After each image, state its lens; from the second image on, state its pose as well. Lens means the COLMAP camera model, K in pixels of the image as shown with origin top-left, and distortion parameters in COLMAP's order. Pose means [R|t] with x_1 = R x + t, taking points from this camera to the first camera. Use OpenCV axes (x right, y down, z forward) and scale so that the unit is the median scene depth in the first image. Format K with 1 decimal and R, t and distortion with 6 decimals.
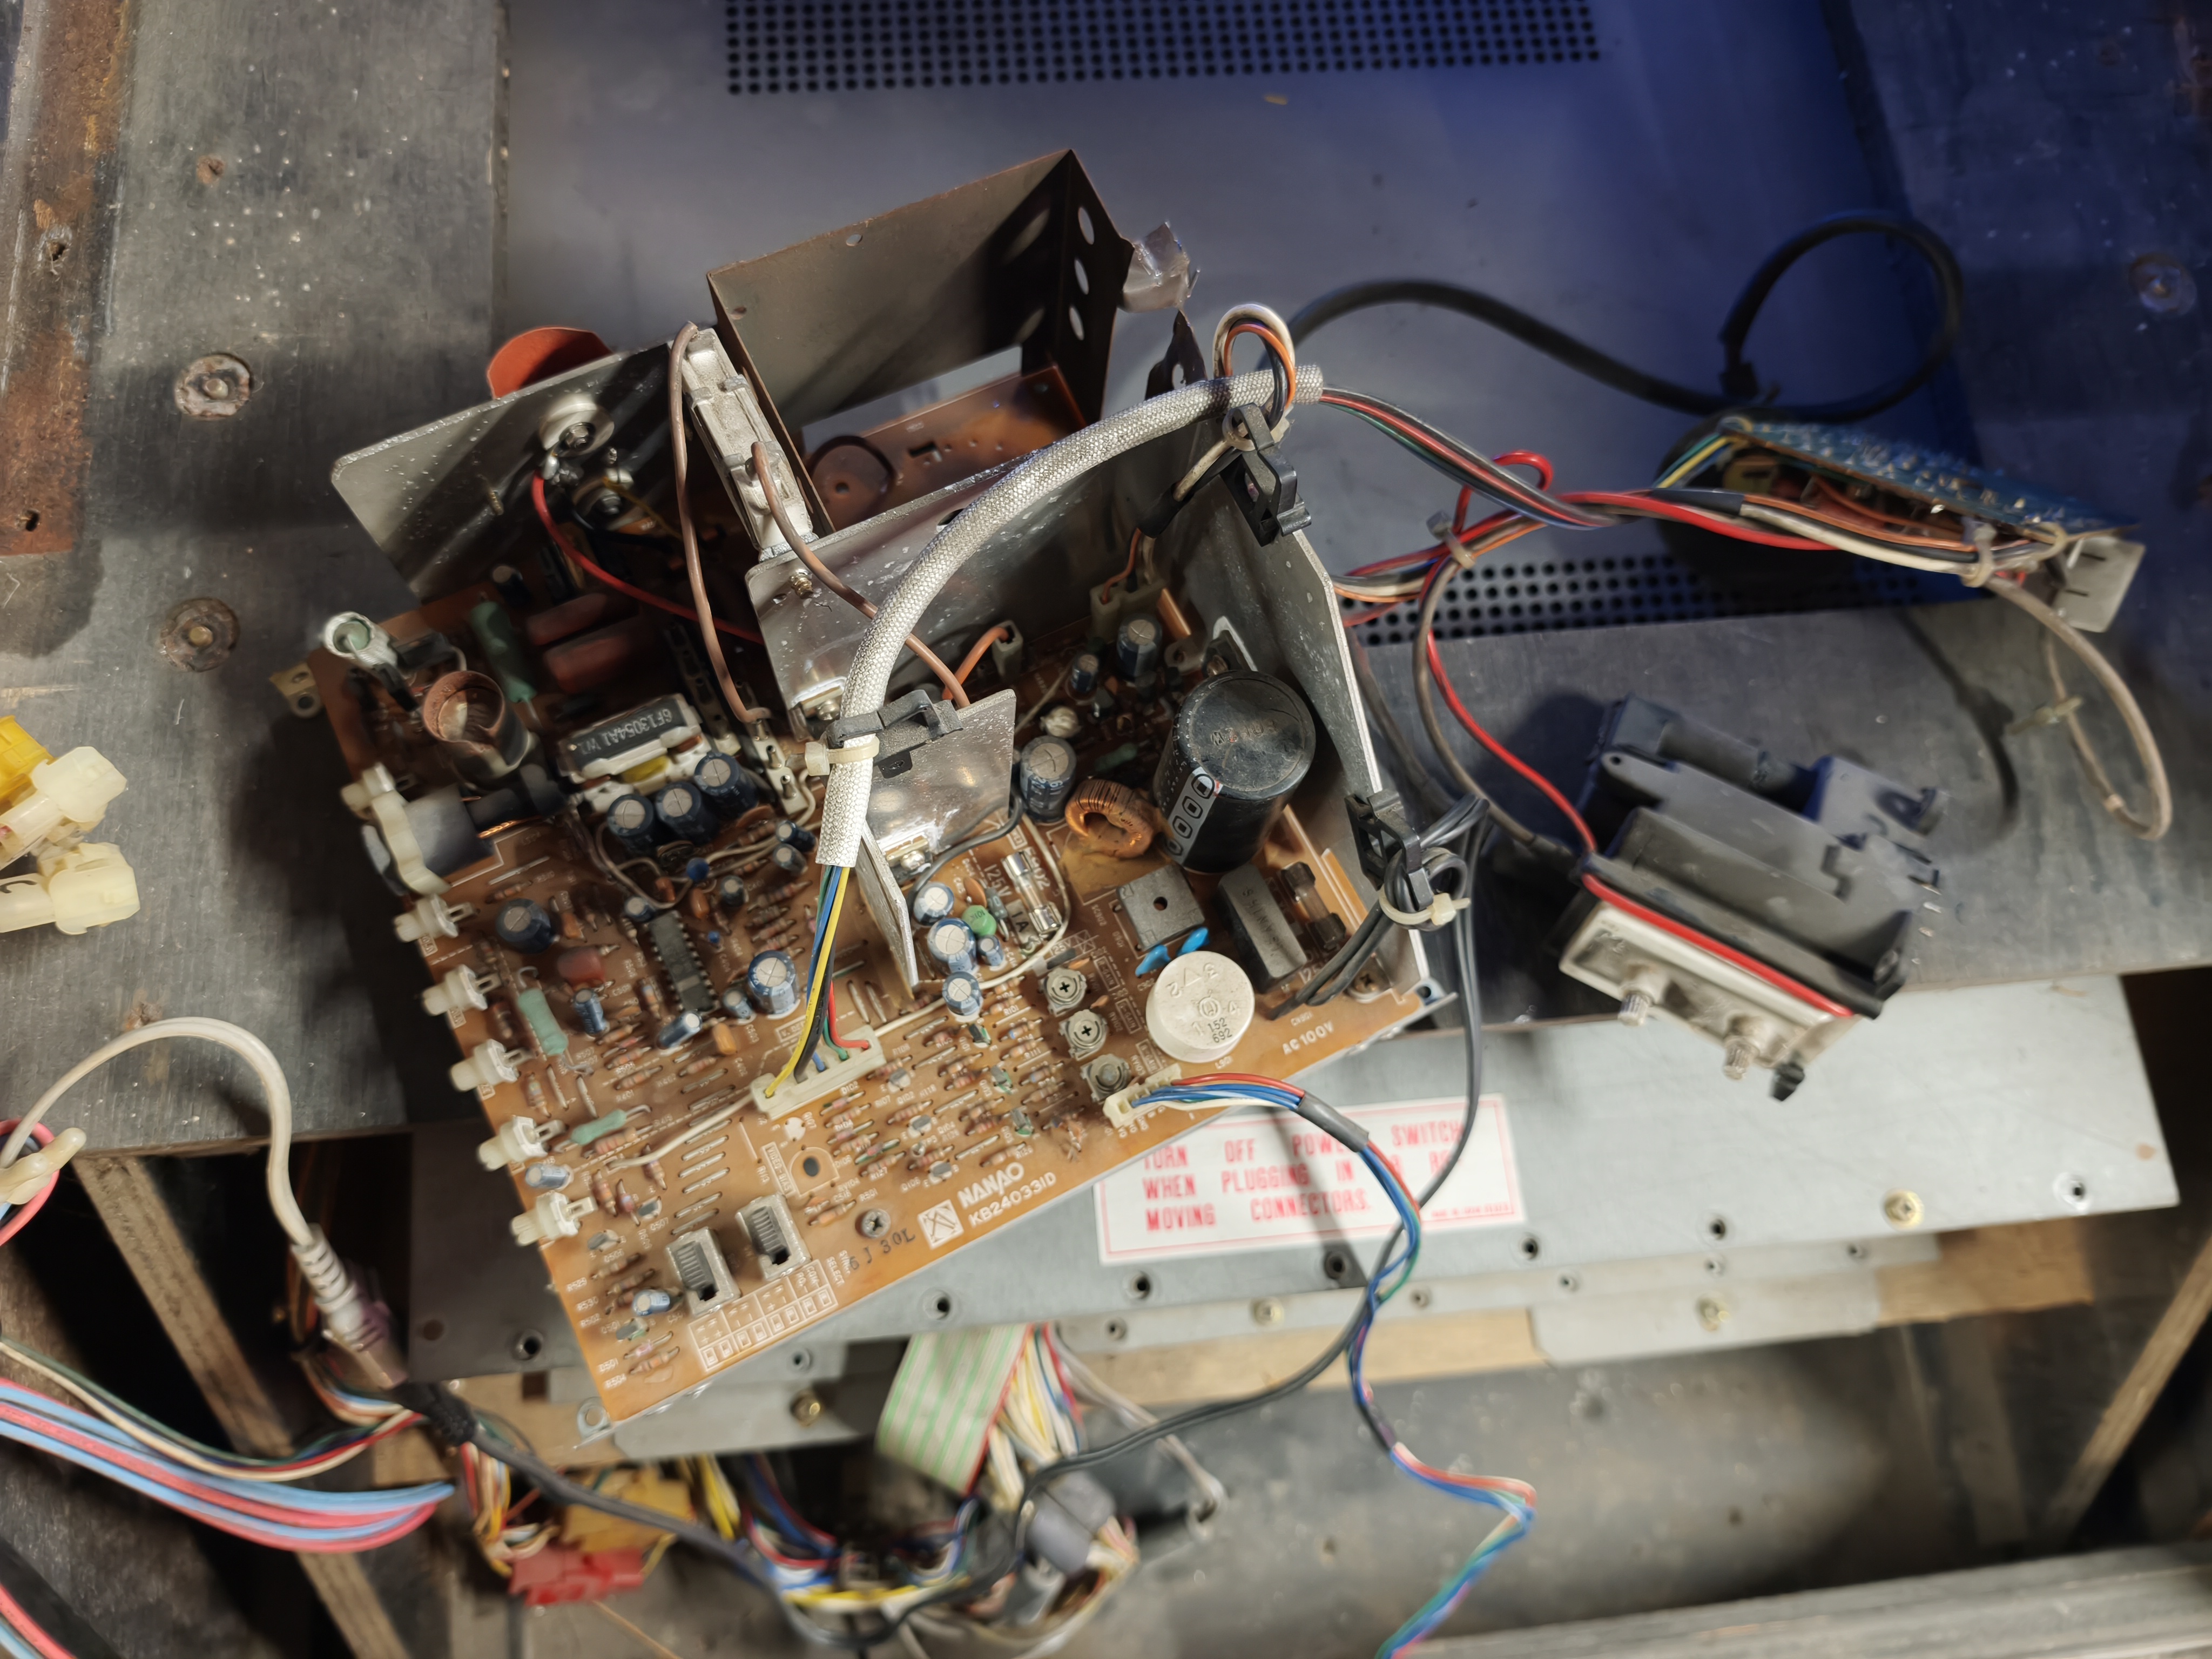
lens RADIAL K [[1526.4, 0, 1106.0], [0, 1526.4, 829.5], [0, 0, 1]] dist [-0.021077, -0.008915]
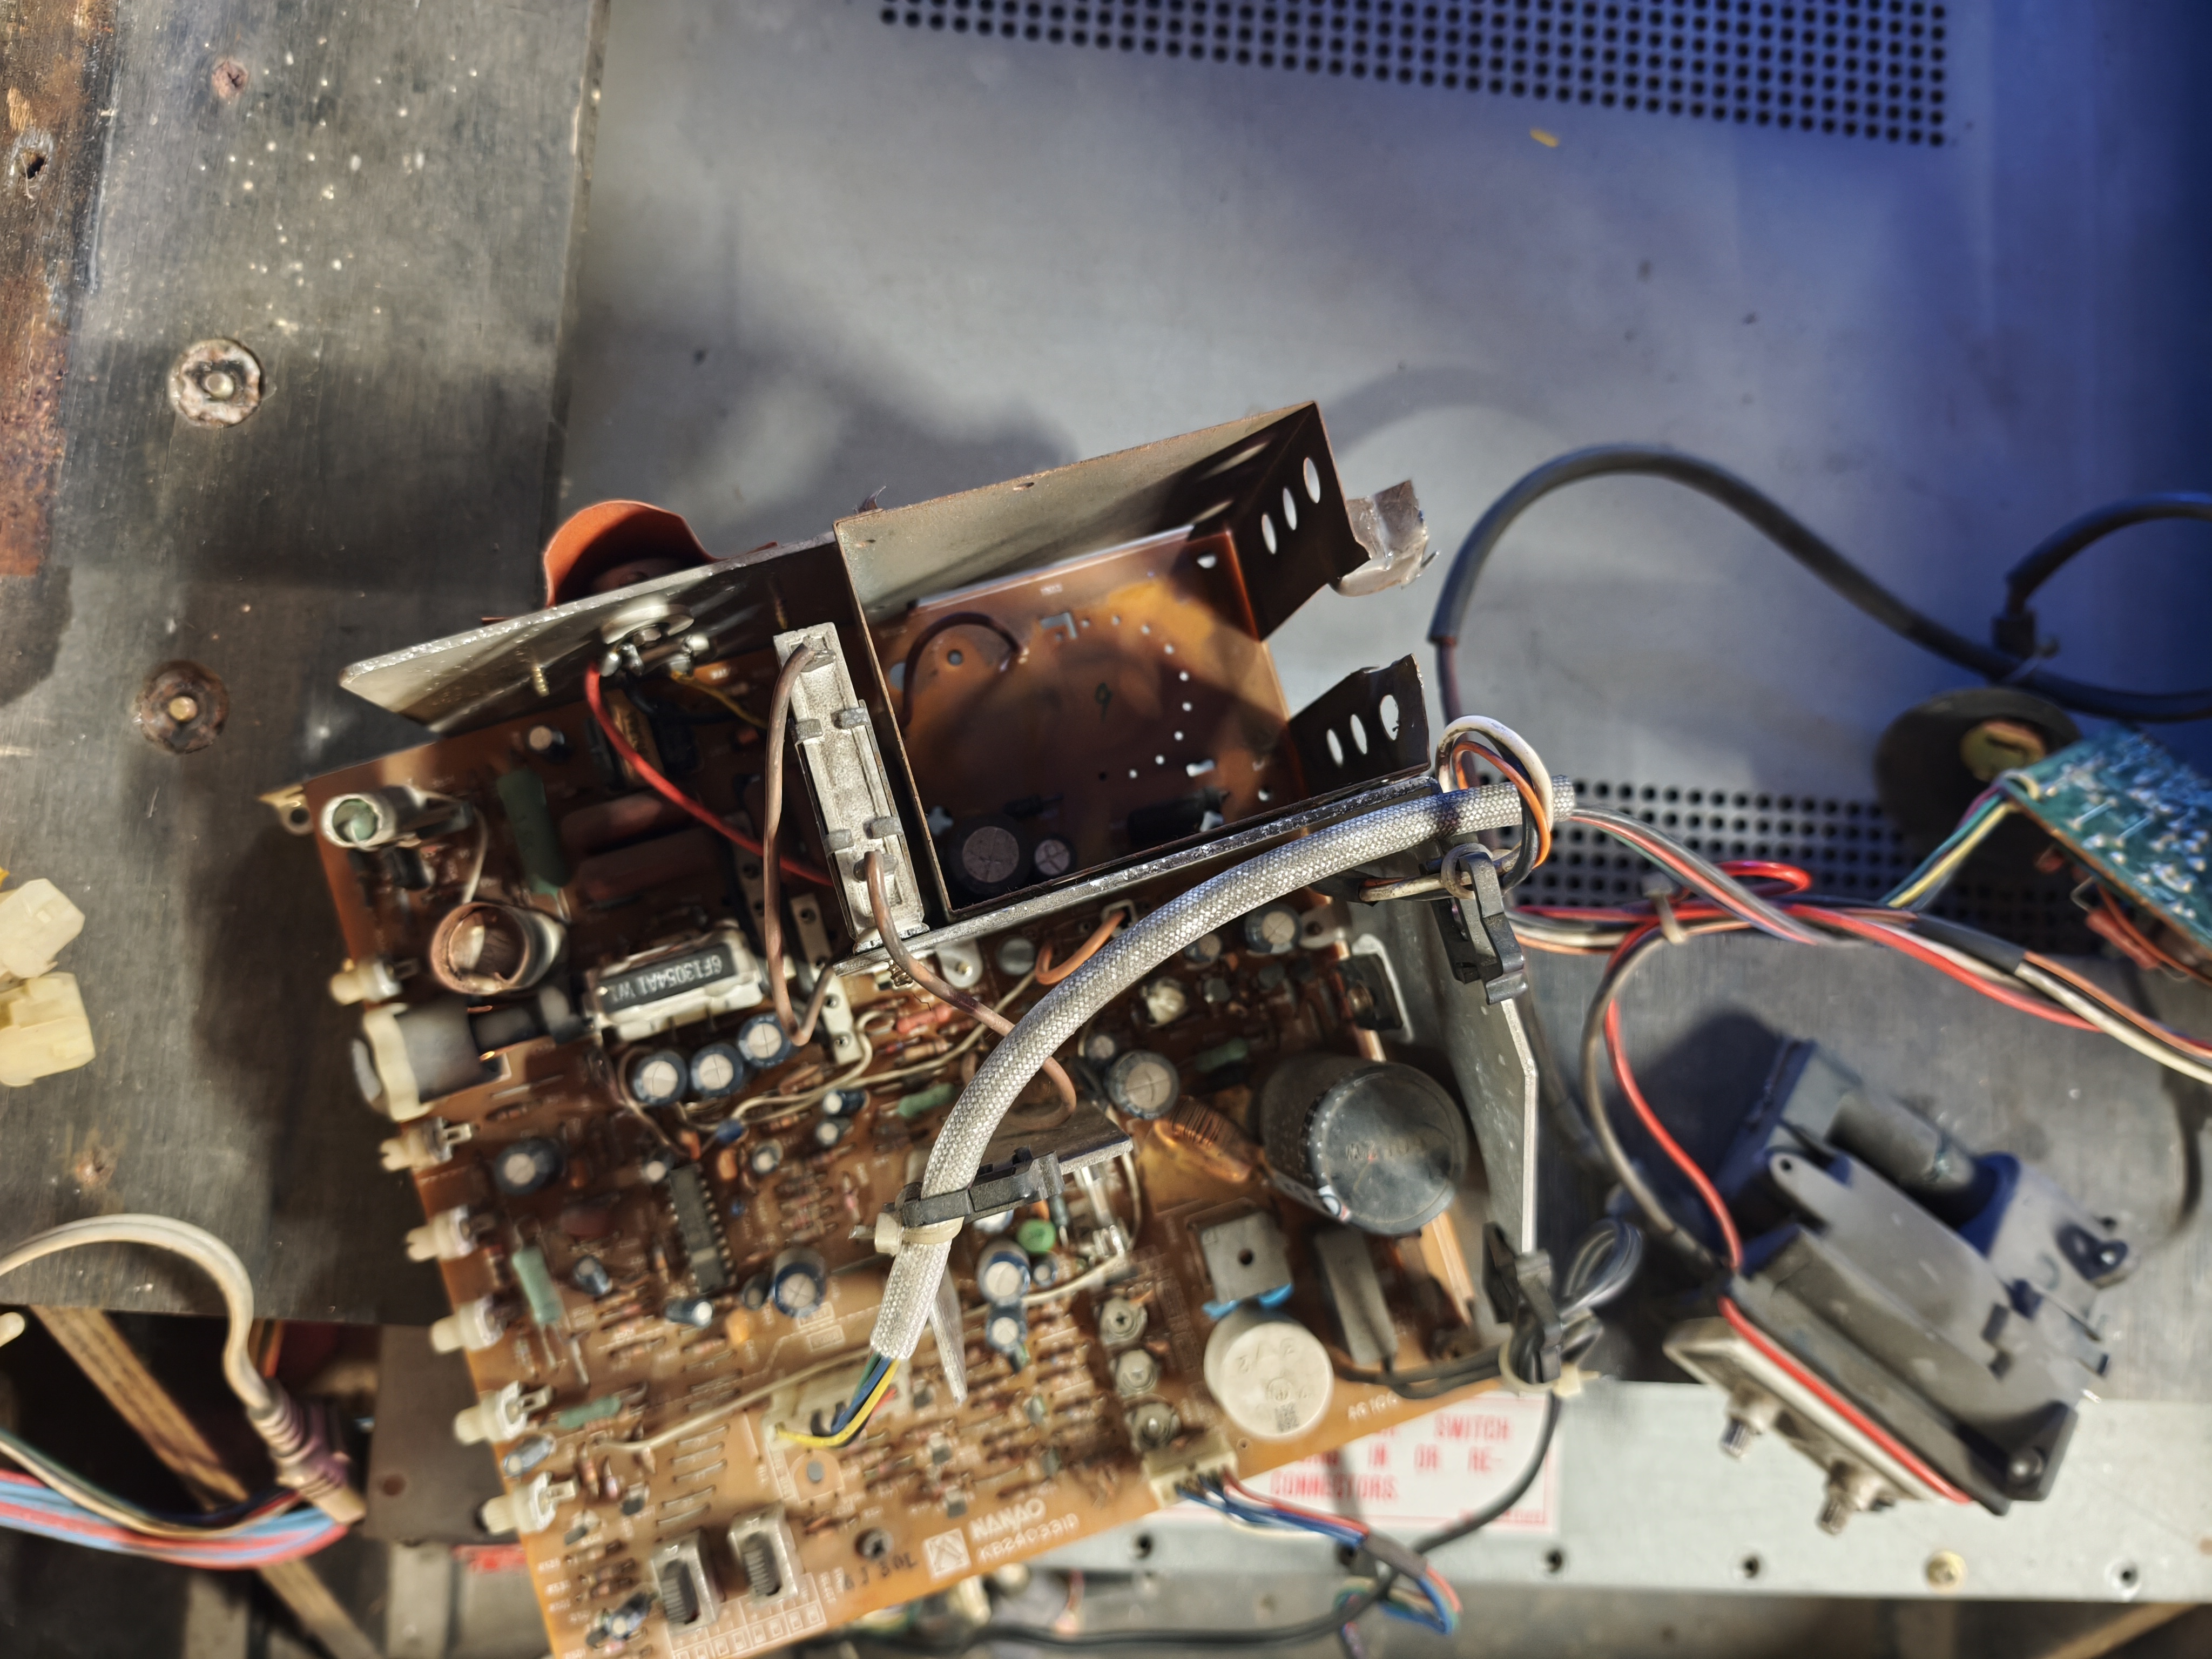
lens RADIAL K [[1552.3, 0, 1106.0], [0, 1552.3, 829.5], [0, 0, 1]] dist [-0.039094, 0.006724]
pose [[0.985540, 0.168911, 0.013410, -0.091055], [-0.168300, 0.966644, 0.193068, -0.326061], [0.019648, -0.192533, 0.981094, 0.159657]]
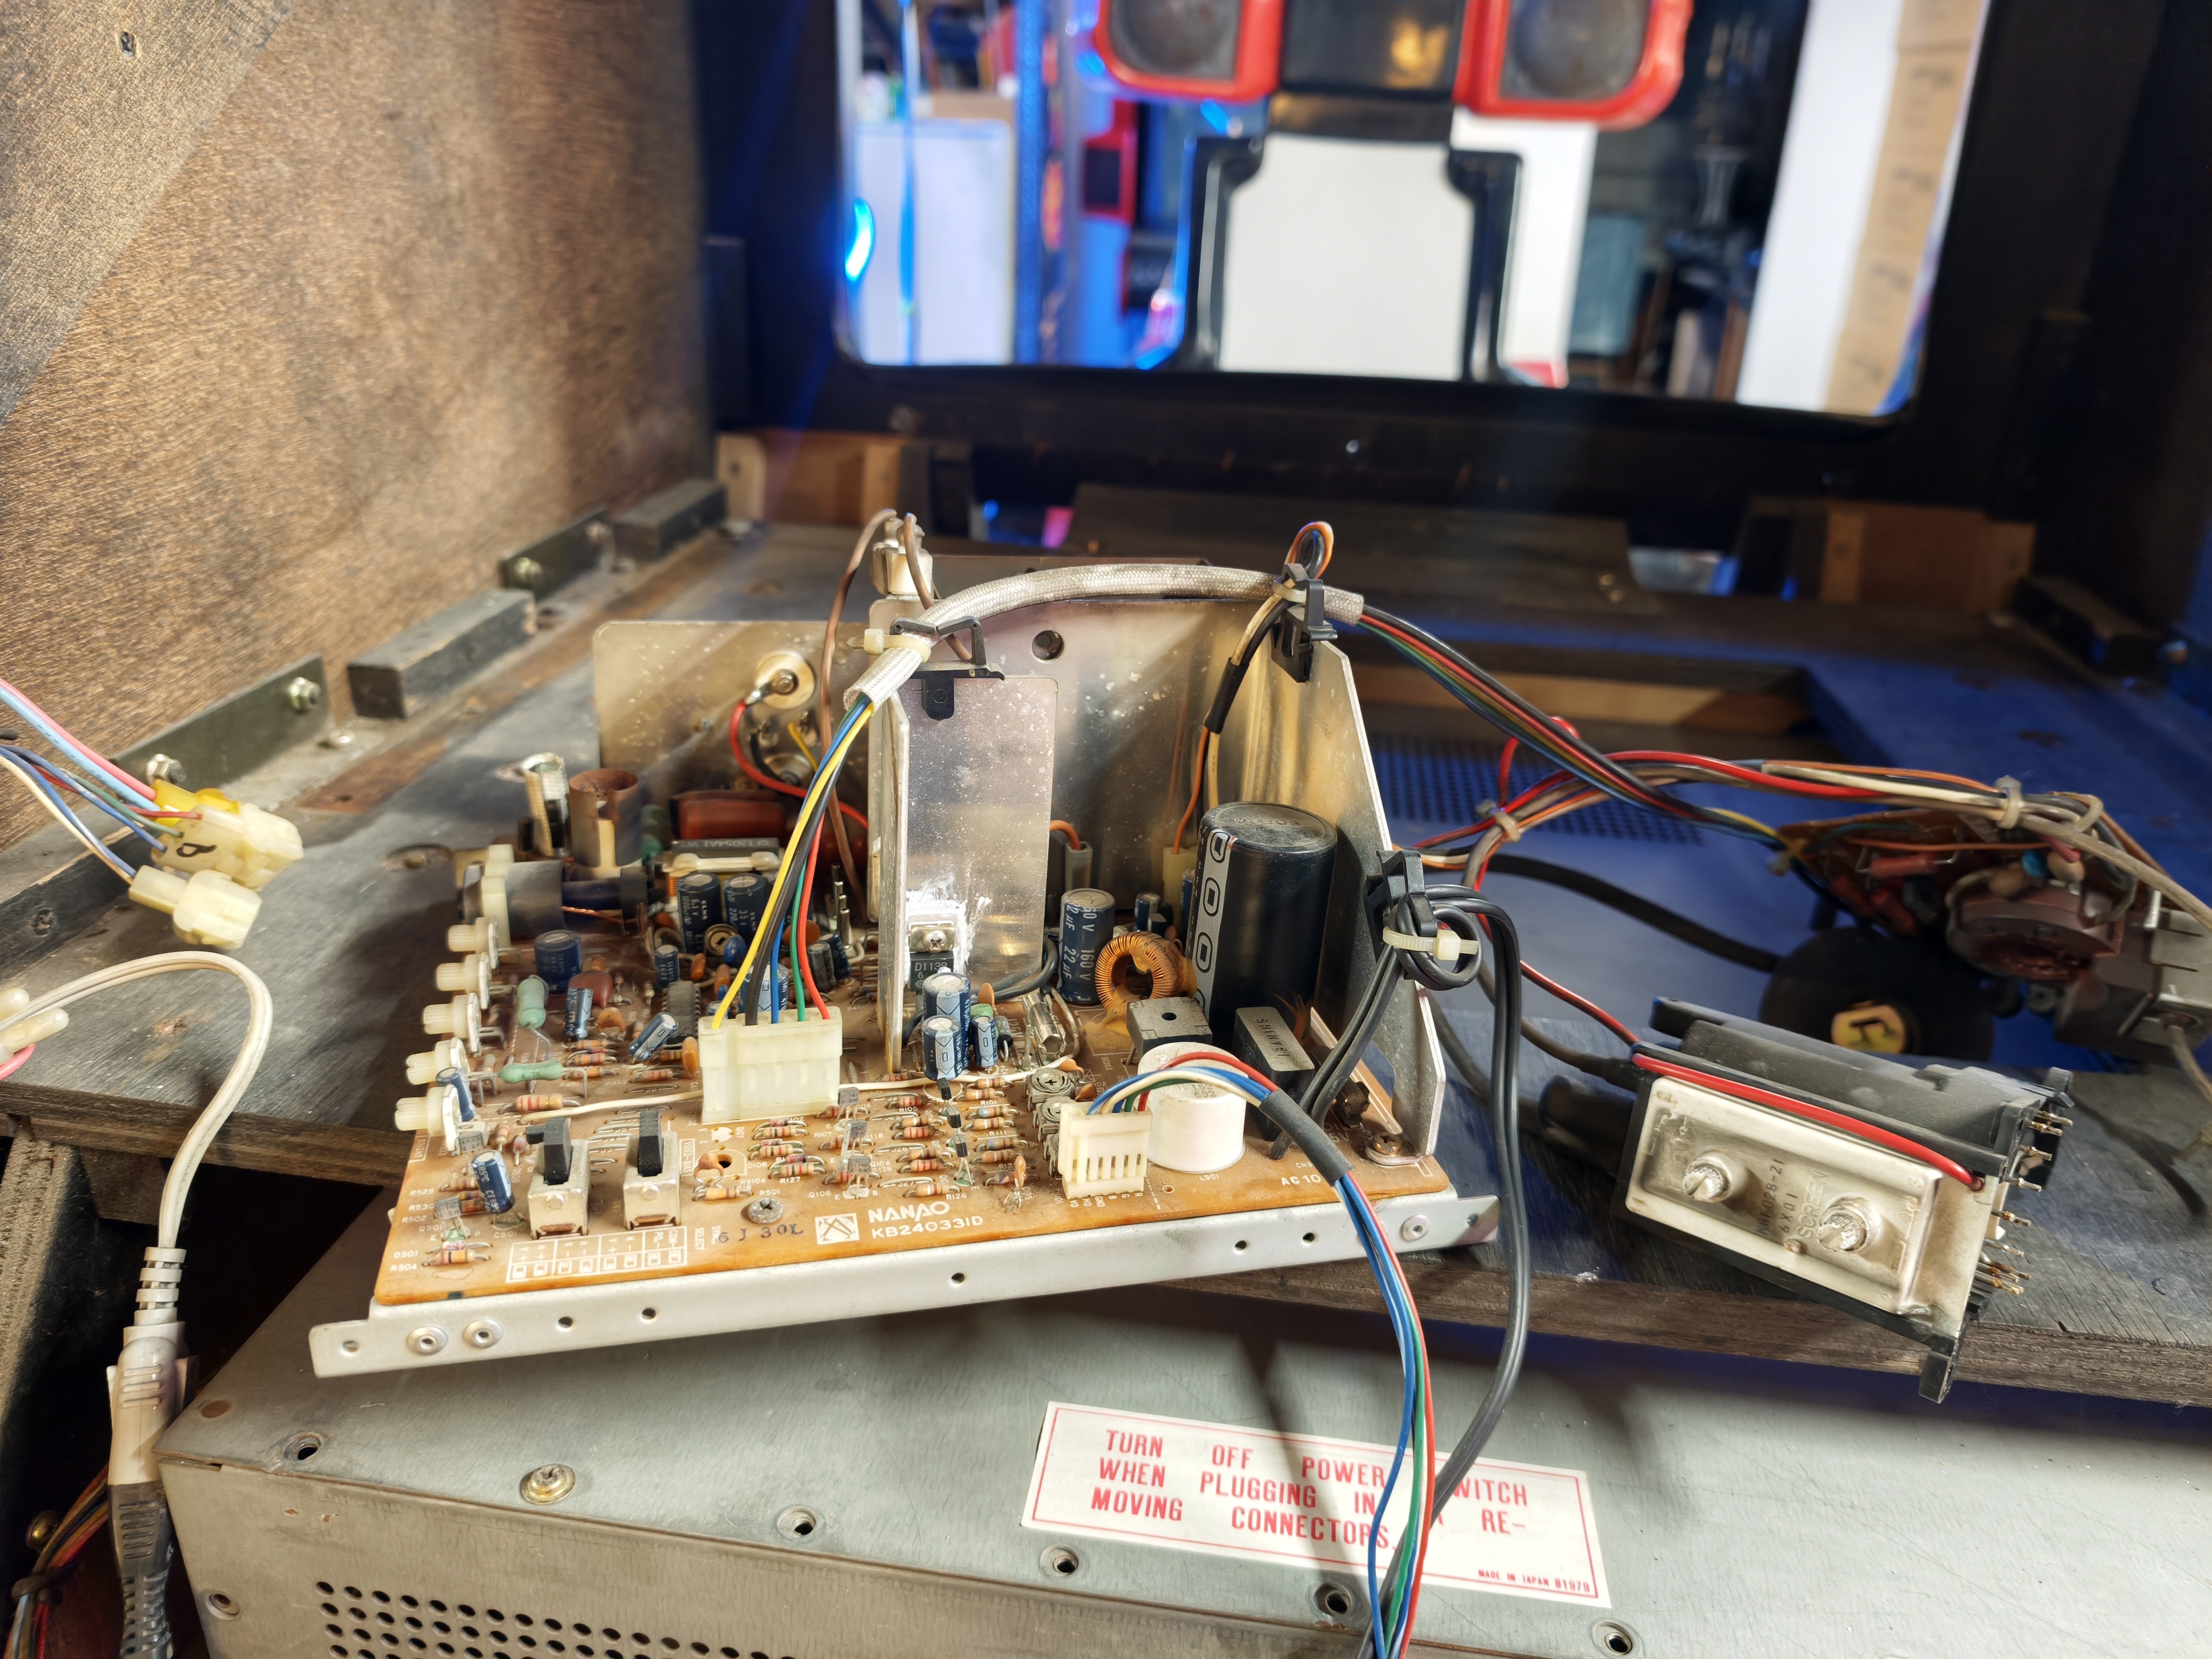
lens RADIAL K [[1552.3, 0, 1106.0], [0, 1552.3, 829.5], [0, 0, 1]] dist [-0.039094, 0.006724]
pose [[0.973728, 0.077469, -0.214132, 0.183246], [-0.214456, 0.628165, -0.747942, 0.661168], [0.076567, 0.774214, 0.628275, 0.277220]]
